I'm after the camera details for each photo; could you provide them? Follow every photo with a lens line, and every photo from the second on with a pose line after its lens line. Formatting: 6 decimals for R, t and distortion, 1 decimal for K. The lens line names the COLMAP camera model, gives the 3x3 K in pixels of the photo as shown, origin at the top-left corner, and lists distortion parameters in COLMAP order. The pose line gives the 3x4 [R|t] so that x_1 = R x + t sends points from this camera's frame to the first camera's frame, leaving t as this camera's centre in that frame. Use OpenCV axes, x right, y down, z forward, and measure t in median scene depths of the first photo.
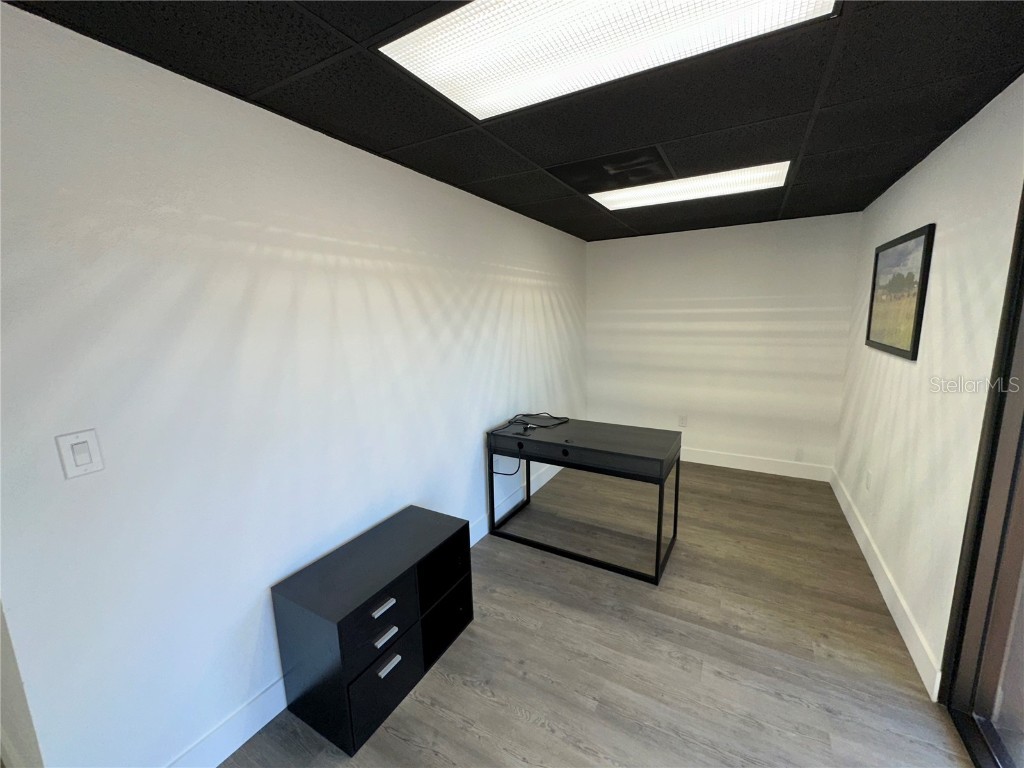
lens RADIAL K [[407.7, 0, 516.8], [0, 407.7, 383.6], [0, 0, 1]] dist [0.003642, 0.000092]
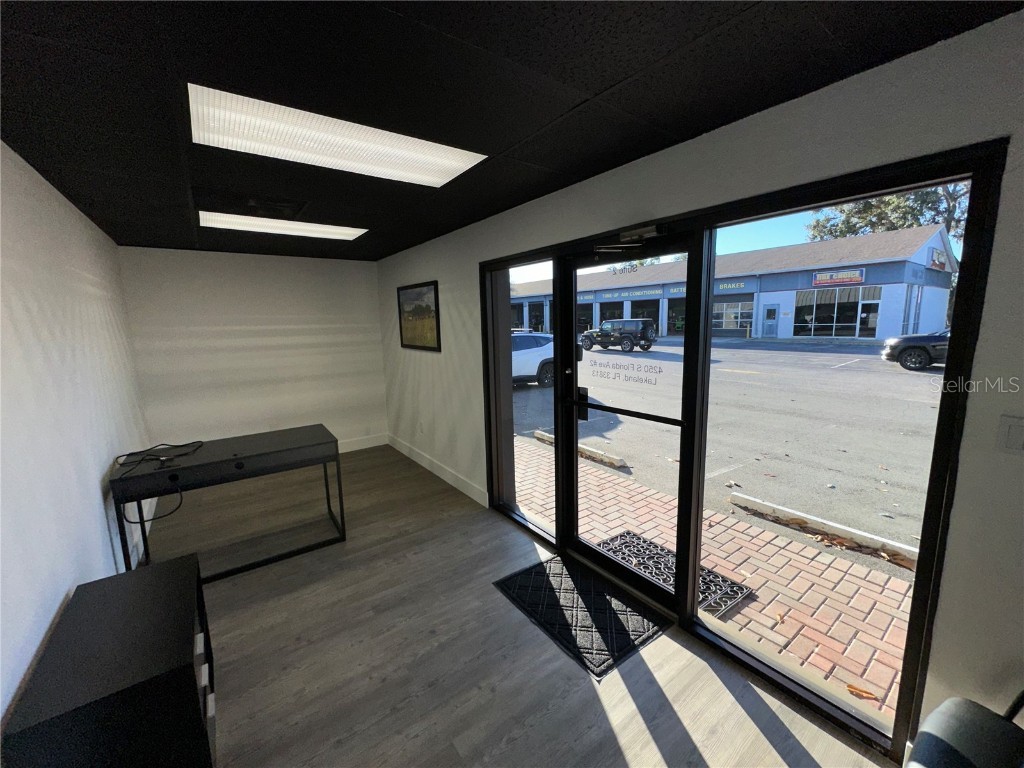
lens RADIAL K [[407.7, 0, 512.7], [0, 407.7, 382.5], [0, 0, 1]] dist [0.003642, 0.000092]
pose [[0.409343, -0.126131, 0.903620, -0.537747], [0.167411, 0.983967, 0.061509, 0.020975], [-0.896890, 0.126098, 0.423896, -0.066583]]
